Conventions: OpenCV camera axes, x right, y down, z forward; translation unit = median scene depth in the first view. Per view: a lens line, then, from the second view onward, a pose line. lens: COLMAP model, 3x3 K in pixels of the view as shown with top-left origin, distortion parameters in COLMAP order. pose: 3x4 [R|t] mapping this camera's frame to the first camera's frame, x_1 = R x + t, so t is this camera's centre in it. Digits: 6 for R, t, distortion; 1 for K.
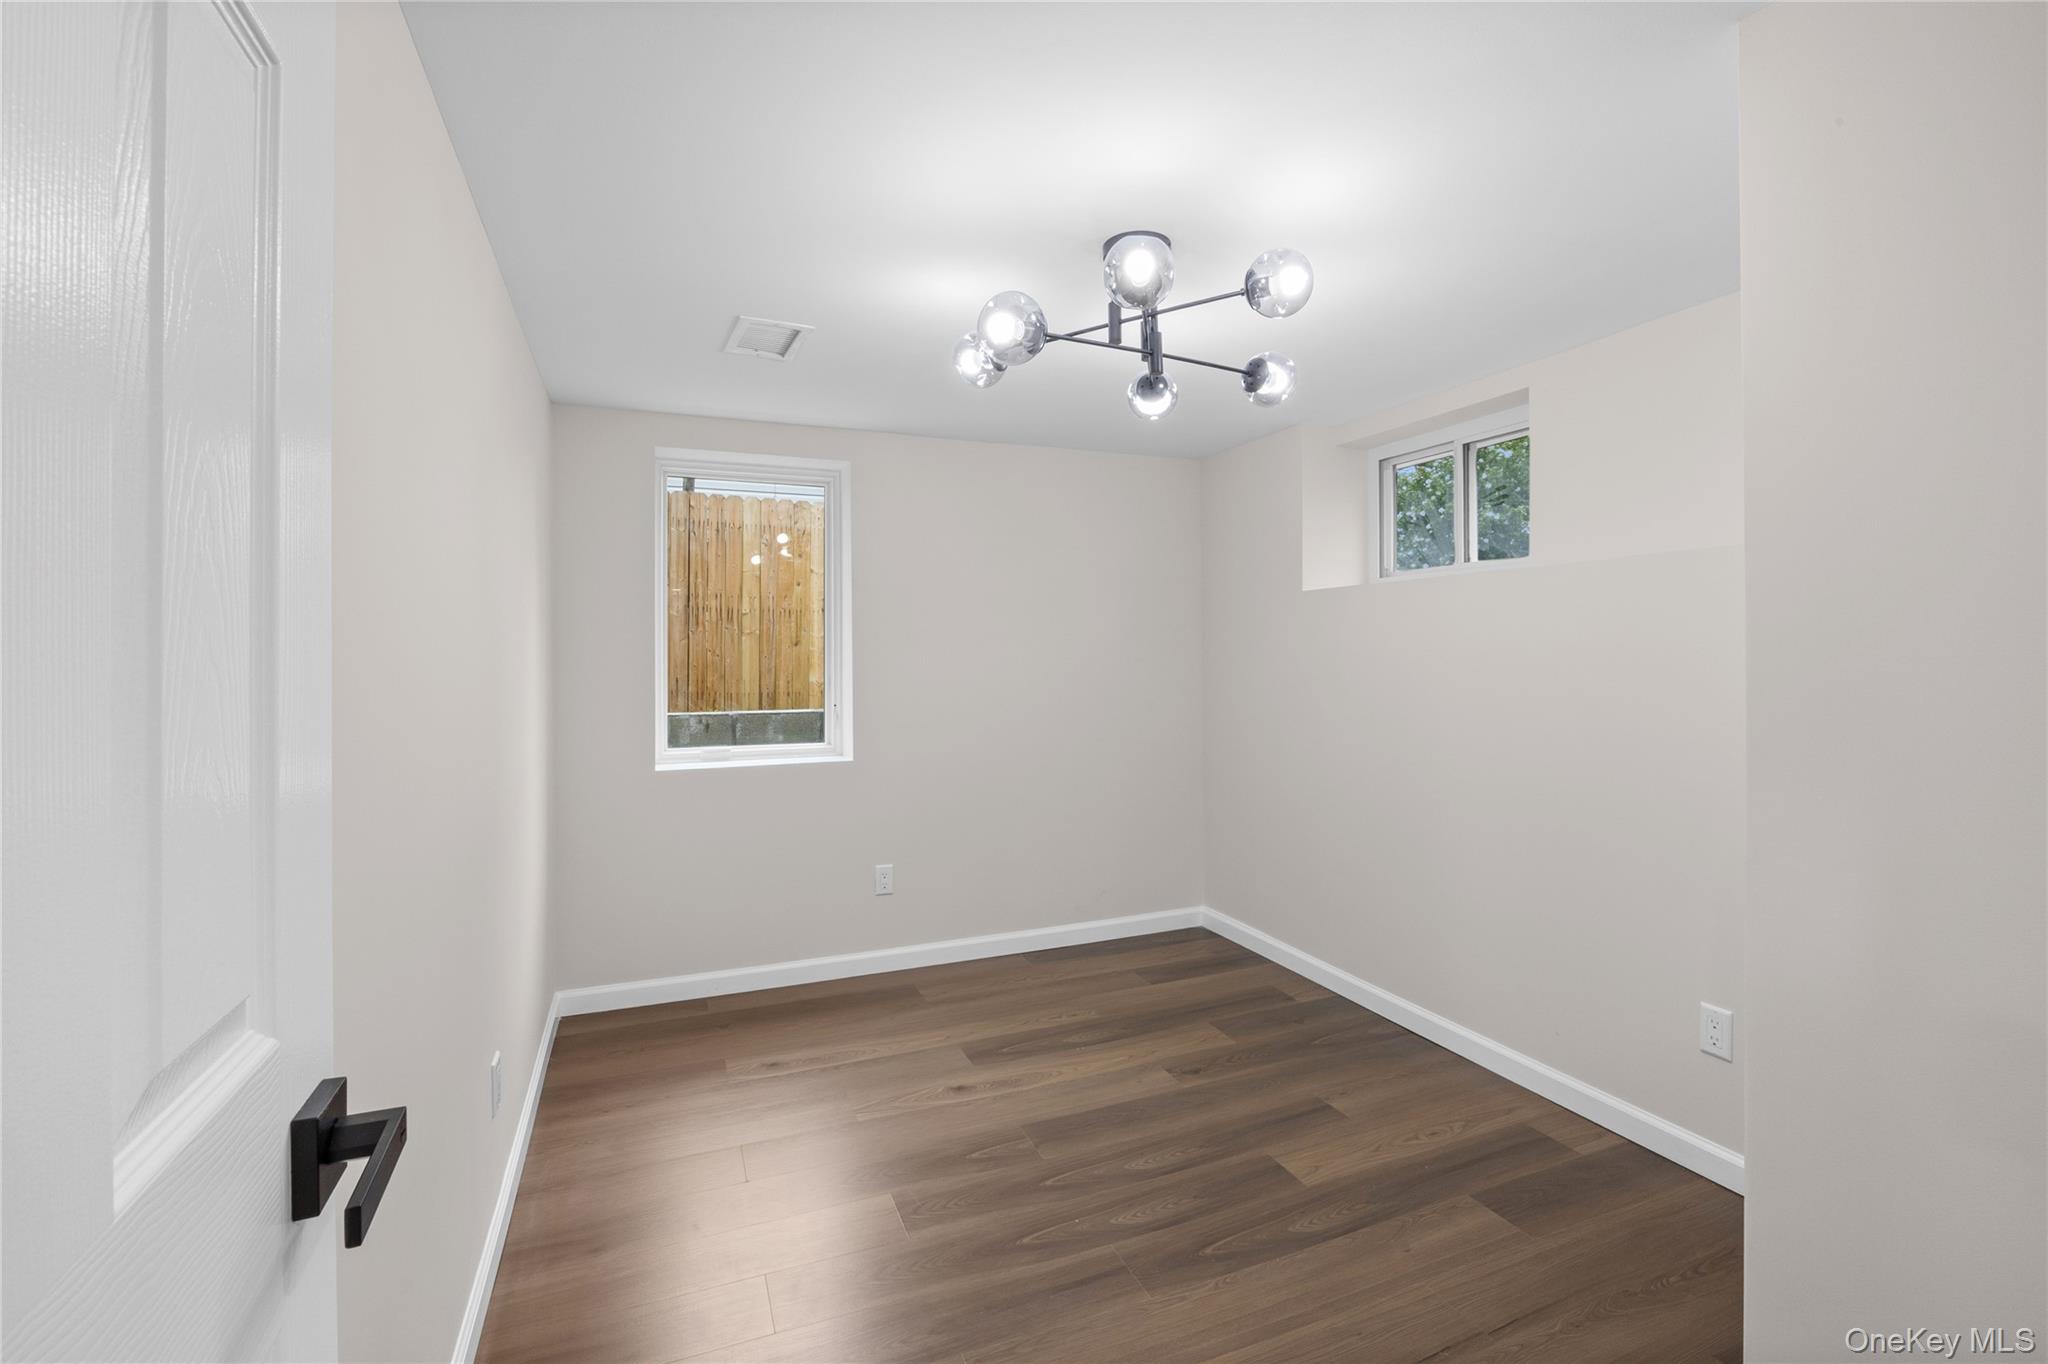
lens RADIAL K [[890.0, 0, 1031.8], [0, 890.0, 660.3], [0, 0, 1]] dist [0.000067, -0.000031]
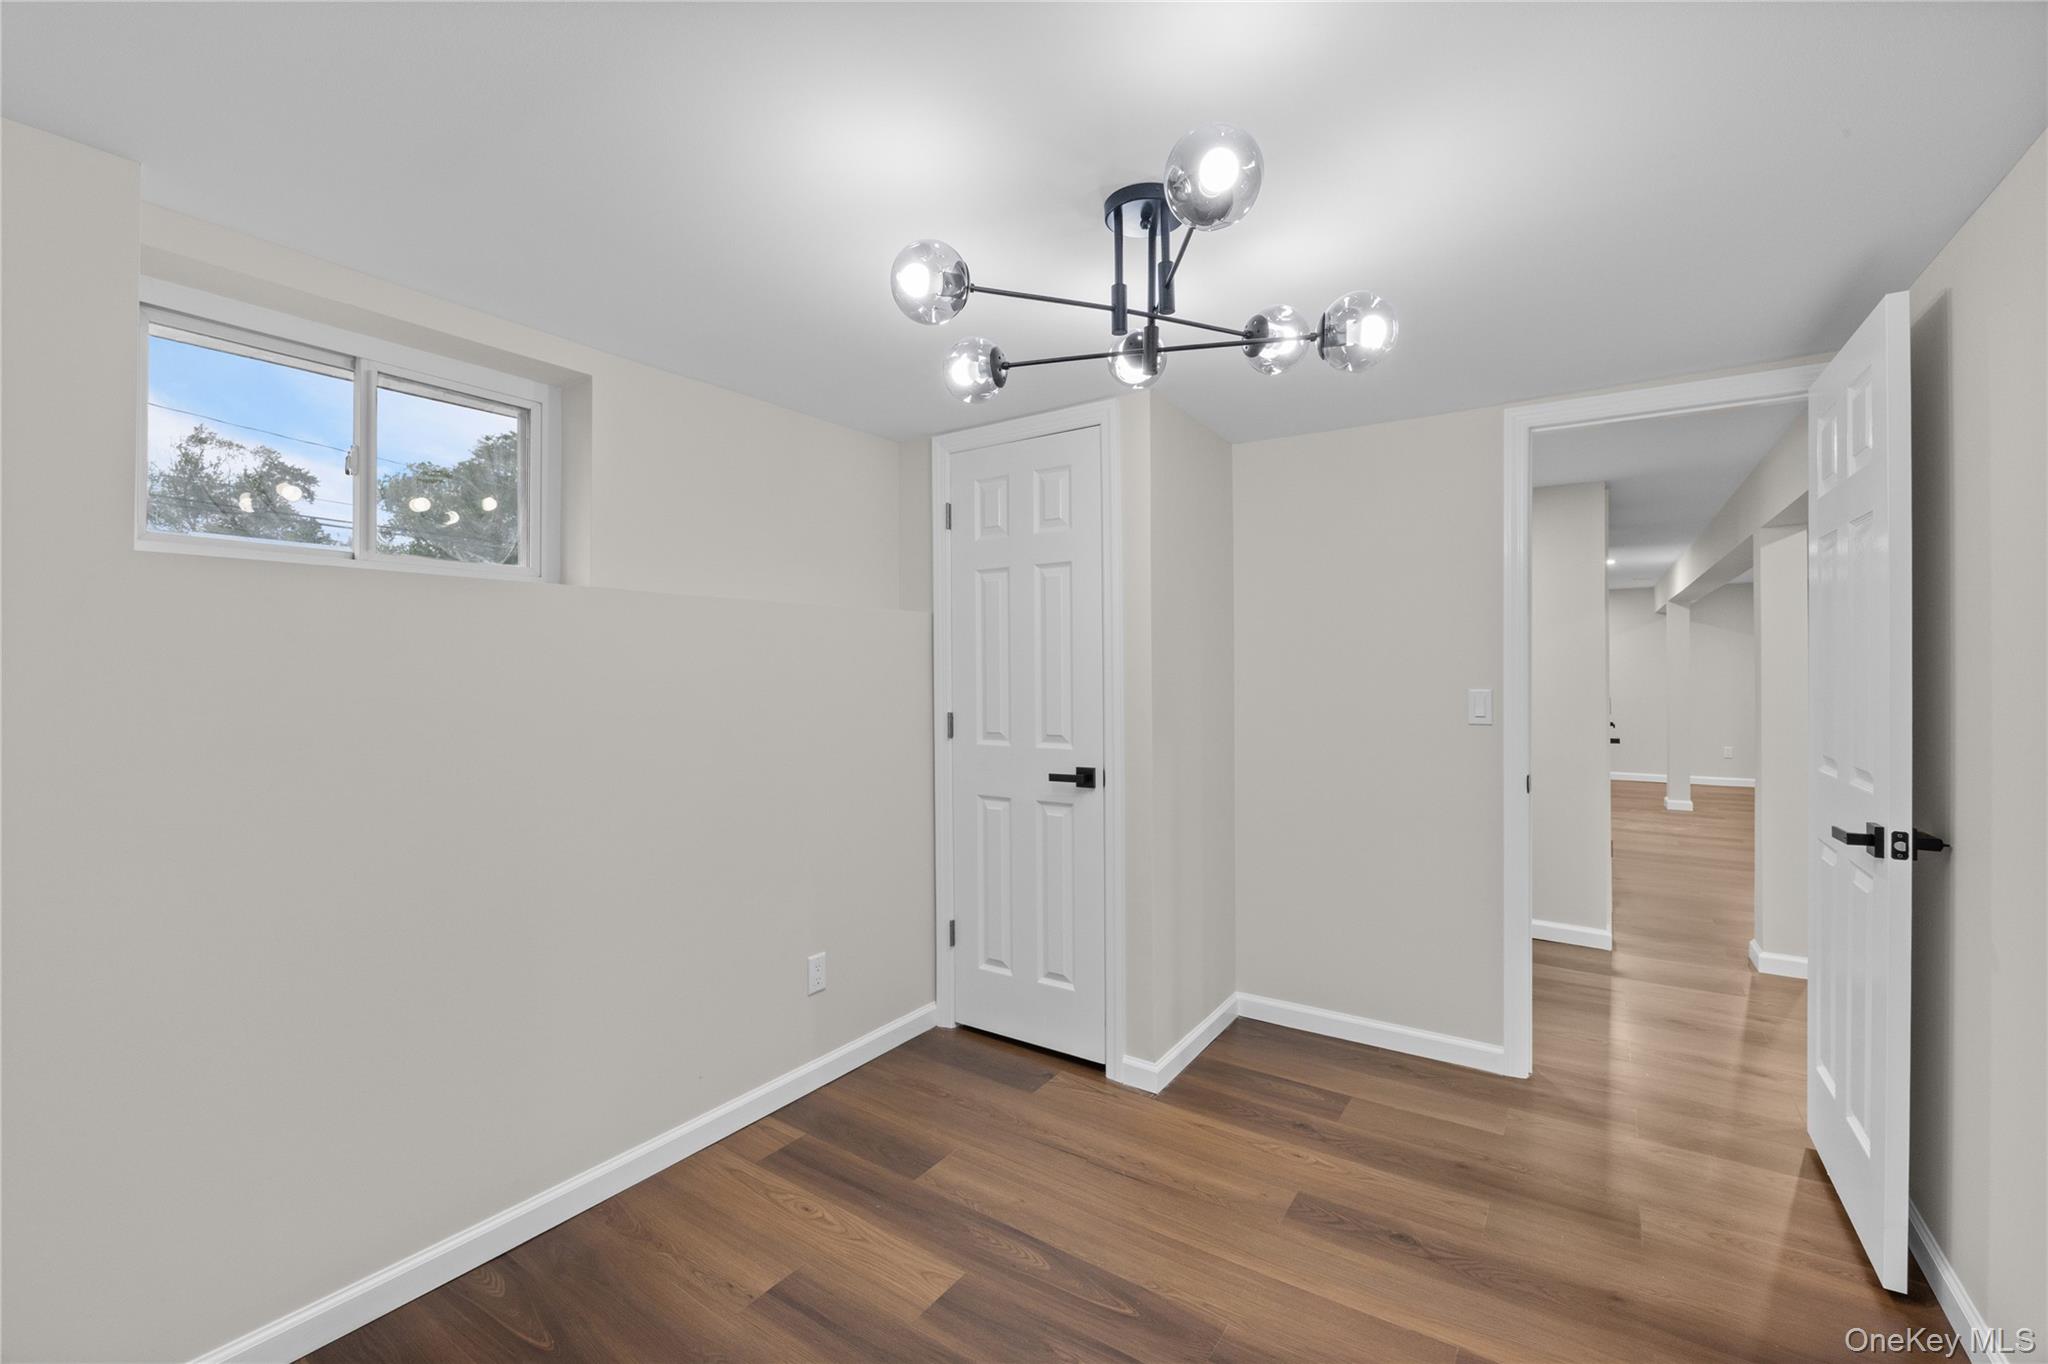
lens RADIAL K [[868.3, 0, 1024.0], [0, 868.3, 682.0], [0, 0, 1]] dist [0.000553, 0.000064]
pose [[-0.561244, -0.001182, 0.827650, -0.449798], [0.003733, 0.999985, 0.003959, -0.017501], [-0.827642, 0.005311, -0.561231, 1.414502]]
